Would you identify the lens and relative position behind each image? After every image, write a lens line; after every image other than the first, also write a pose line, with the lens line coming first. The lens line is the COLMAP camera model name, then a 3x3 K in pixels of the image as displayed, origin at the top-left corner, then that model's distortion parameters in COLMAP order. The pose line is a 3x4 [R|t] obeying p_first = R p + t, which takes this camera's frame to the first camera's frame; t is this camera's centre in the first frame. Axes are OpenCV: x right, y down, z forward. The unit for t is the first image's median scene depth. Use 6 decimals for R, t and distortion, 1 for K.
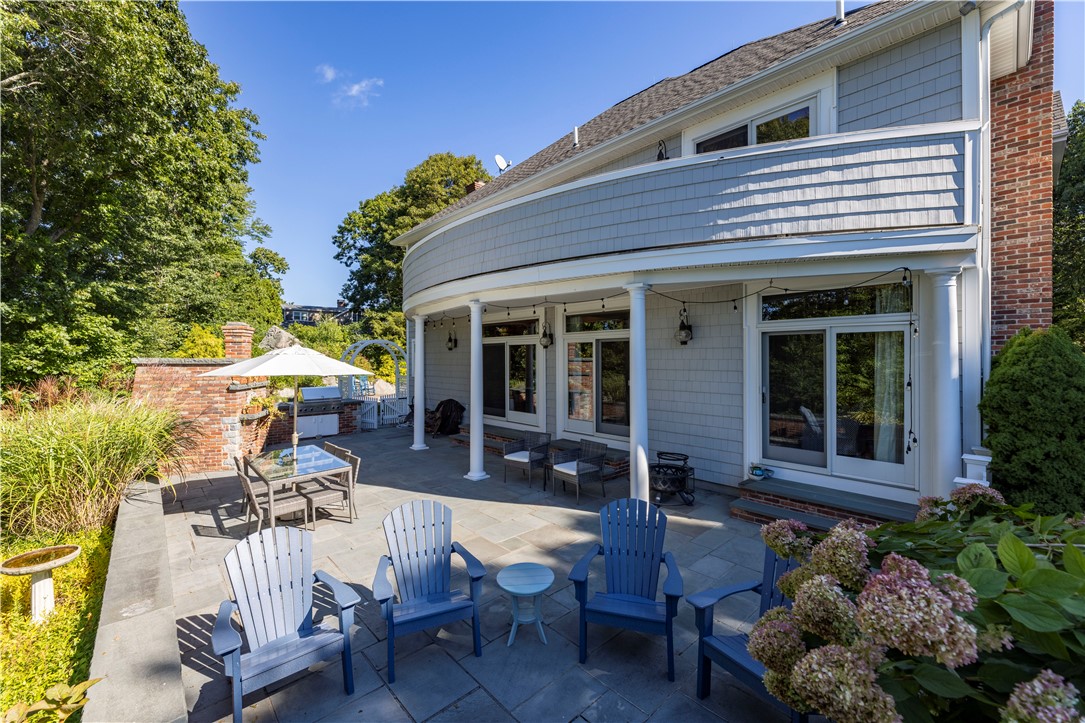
lens RADIAL K [[437.2, 0, 539.1], [0, 437.2, 358.1], [0, 0, 1]] dist [-0.002017, 0.000015]
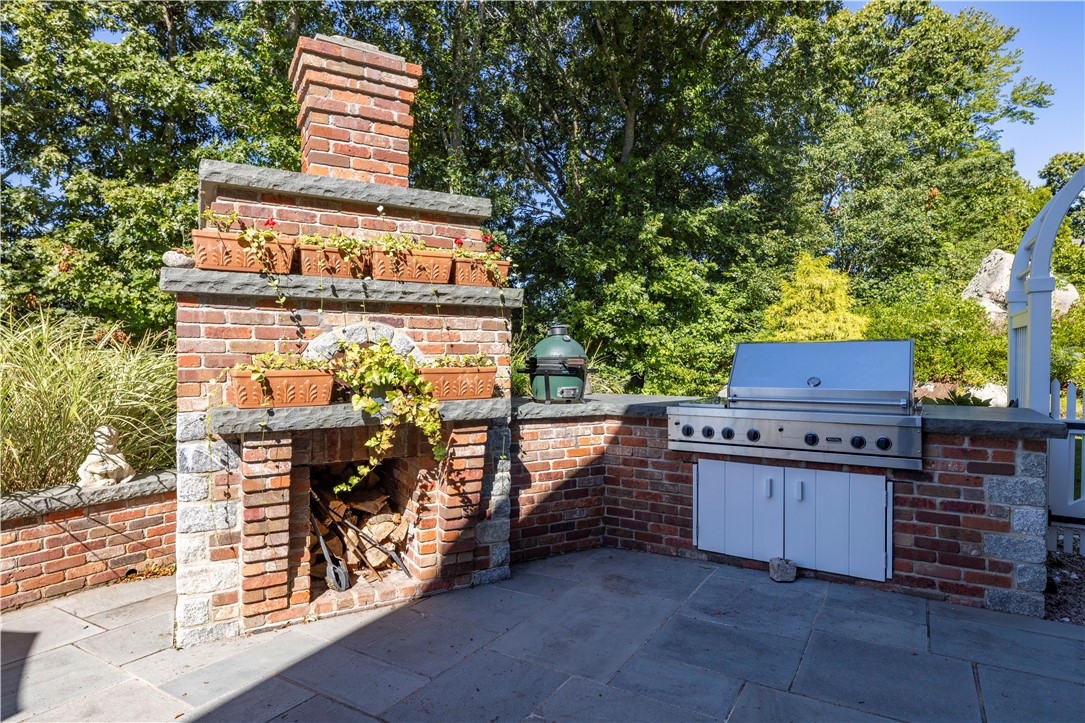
lens RADIAL K [[616.8, 0, 541.0], [0, 616.8, 357.1], [0, 0, 1]] dist [0.003696, 0.000540]
pose [[0.267585, 0.000916, -0.963534, -0.171112], [-0.001053, 0.999999, 0.000658, 0.052871], [0.963534, 0.000839, 0.267586, 0.547654]]
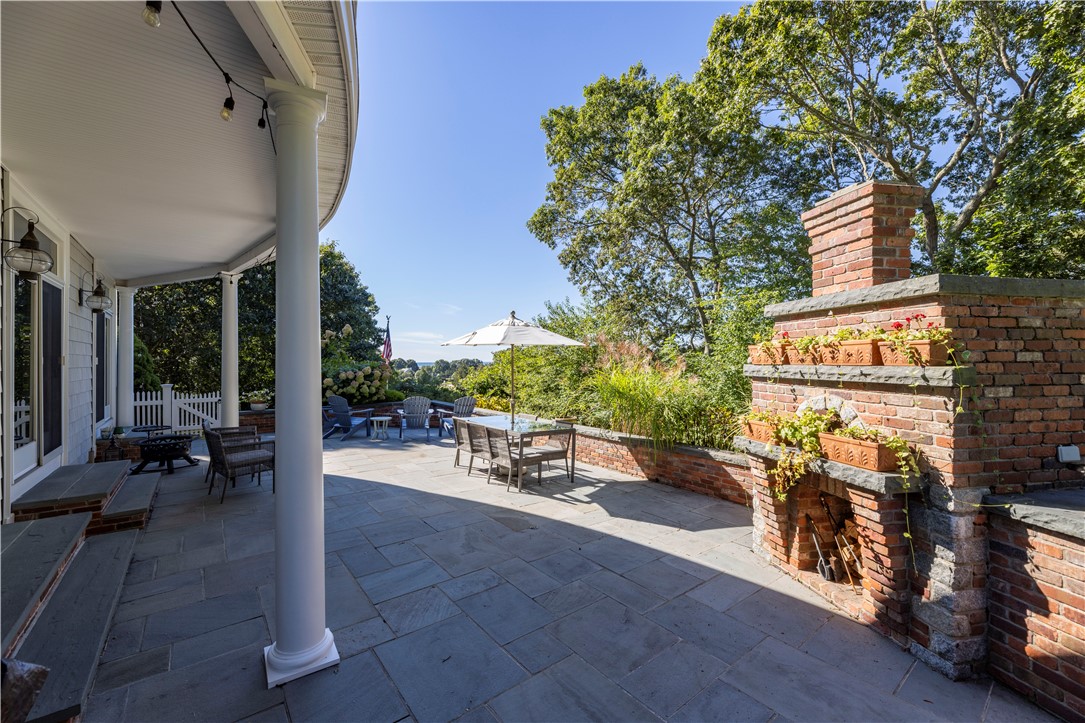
lens RADIAL K [[437.2, 0, 543.4], [0, 437.2, 363.8], [0, 0, 1]] dist [-0.002017, 0.000015]
pose [[-0.997645, -0.005488, 0.068367, -0.526643], [-0.005212, 0.999978, 0.004215, -0.044543], [-0.068389, 0.003849, -0.997651, 1.338487]]
